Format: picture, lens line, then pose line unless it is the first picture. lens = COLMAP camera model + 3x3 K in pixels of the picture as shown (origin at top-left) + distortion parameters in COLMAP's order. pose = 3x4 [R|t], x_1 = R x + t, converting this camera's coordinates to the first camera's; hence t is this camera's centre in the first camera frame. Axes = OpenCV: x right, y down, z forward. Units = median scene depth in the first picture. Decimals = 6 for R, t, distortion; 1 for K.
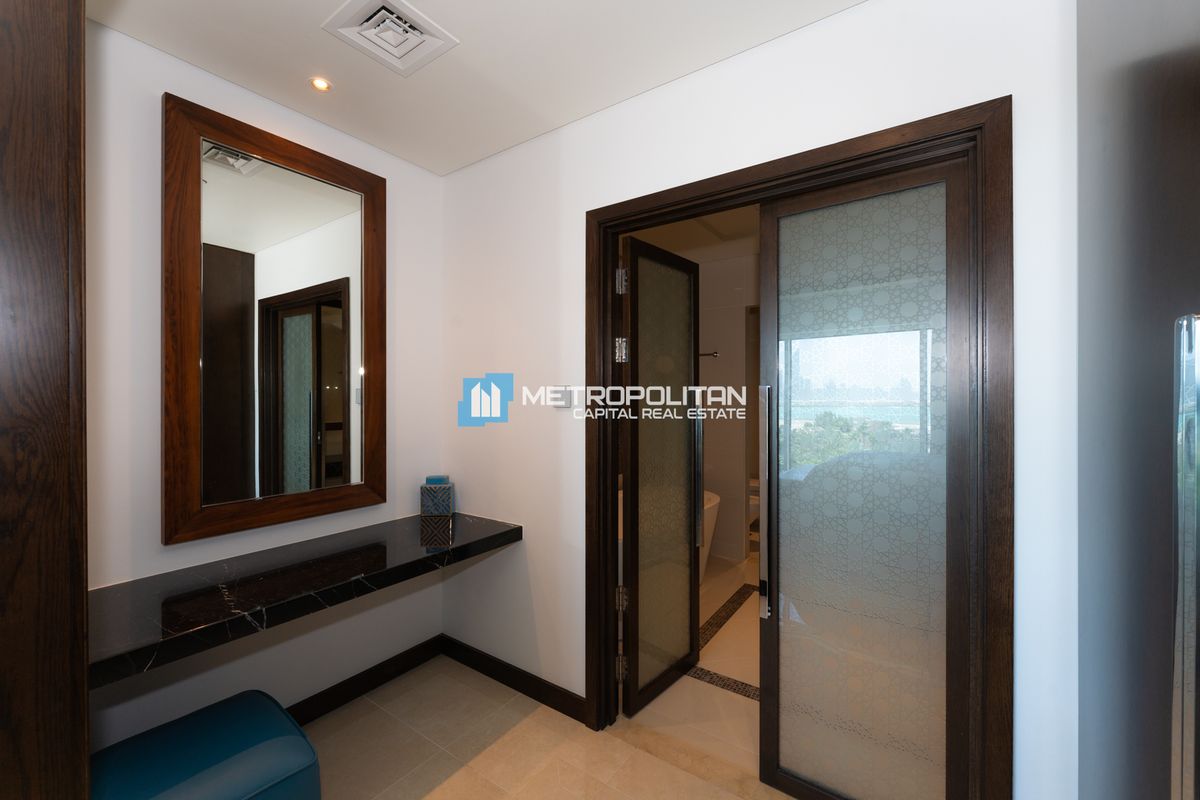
lens RADIAL K [[490.1, 0, 585.6], [0, 490.1, 395.3], [0, 0, 1]] dist [0.000500, 0.000120]
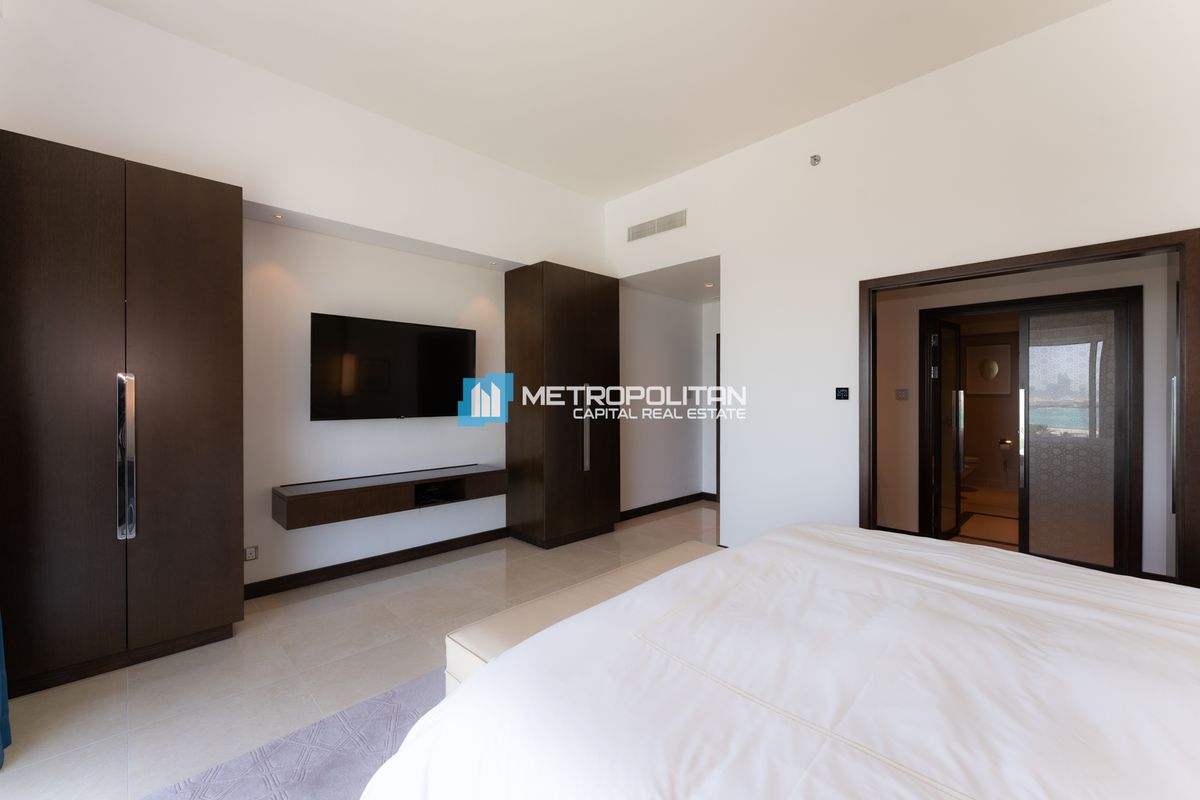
lens RADIAL K [[490.1, 0, 585.6], [0, 490.1, 395.3], [0, 0, 1]] dist [0.000500, 0.000120]
pose [[0.981654, 0.003006, -0.190650, -0.842422], [-0.003161, 0.999995, -0.000508, 0.012549], [0.190647, 0.001101, 0.981658, -1.157149]]
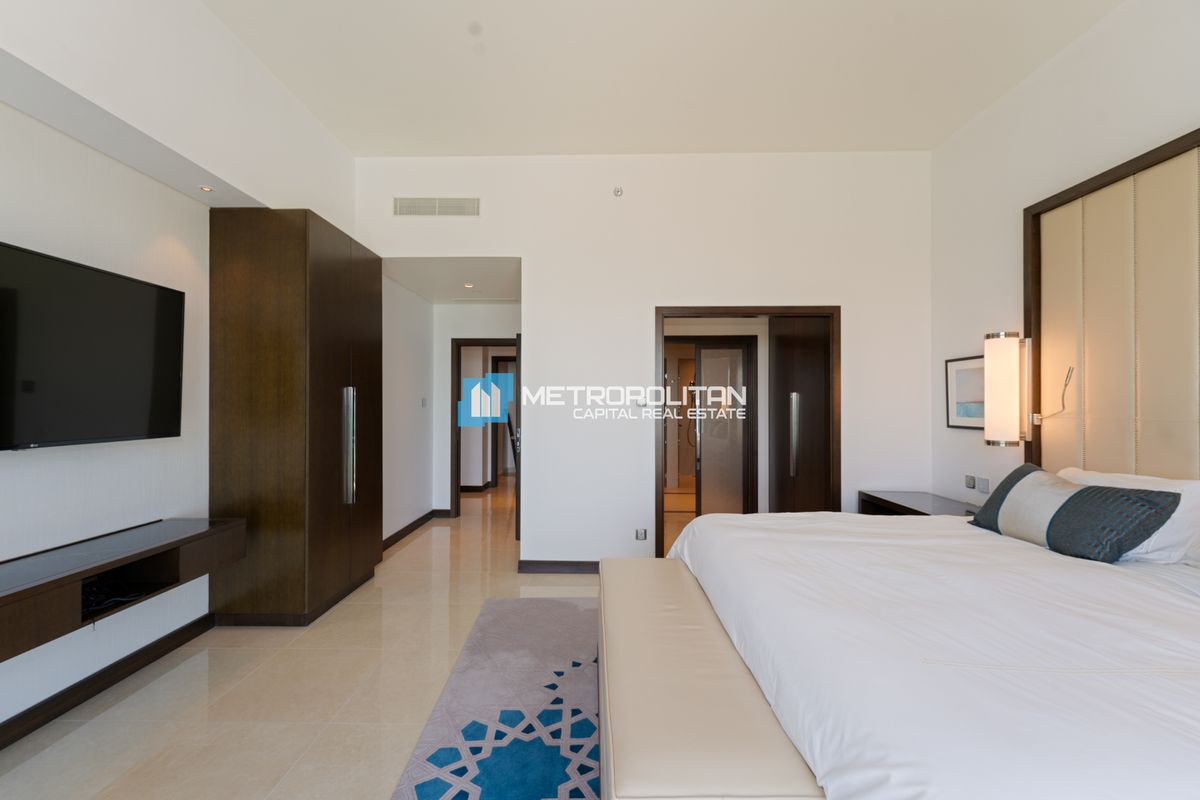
lens RADIAL K [[475.6, 0, 595.6], [0, 475.6, 398.2], [0, 0, 1]] dist [0.000251, 0.000094]
pose [[0.821835, 0.012398, 0.569591, -1.387868], [-0.005580, 0.999890, -0.013714, 0.013018], [-0.569699, 0.008092, 0.821814, -0.846472]]
